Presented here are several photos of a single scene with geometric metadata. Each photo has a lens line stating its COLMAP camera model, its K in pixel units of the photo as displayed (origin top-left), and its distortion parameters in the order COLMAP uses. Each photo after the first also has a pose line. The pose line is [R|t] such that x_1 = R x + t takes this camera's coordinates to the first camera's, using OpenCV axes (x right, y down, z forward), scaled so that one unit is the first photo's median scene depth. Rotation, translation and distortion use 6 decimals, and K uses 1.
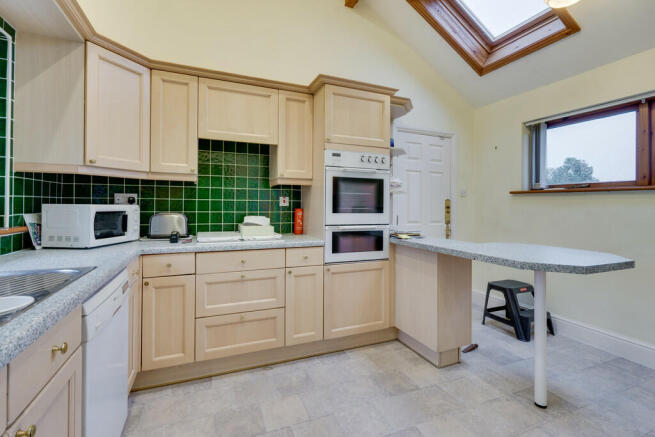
lens RADIAL K [[302.6, 0, 328.2], [0, 302.6, 203.0], [0, 0, 1]] dist [-0.001168, 0.000022]
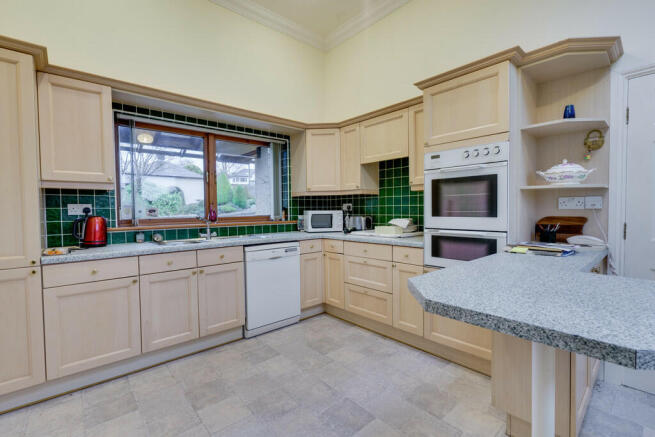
lens RADIAL K [[297.0, 0, 327.5], [0, 297.0, 218.5], [0, 0, 1]] dist [0.024801, 0.000119]
pose [[0.325011, 0.014403, -0.945601, 0.834790], [0.018429, 0.999598, 0.021559, 0.012852], [0.945531, -0.024434, 0.324615, 0.354835]]
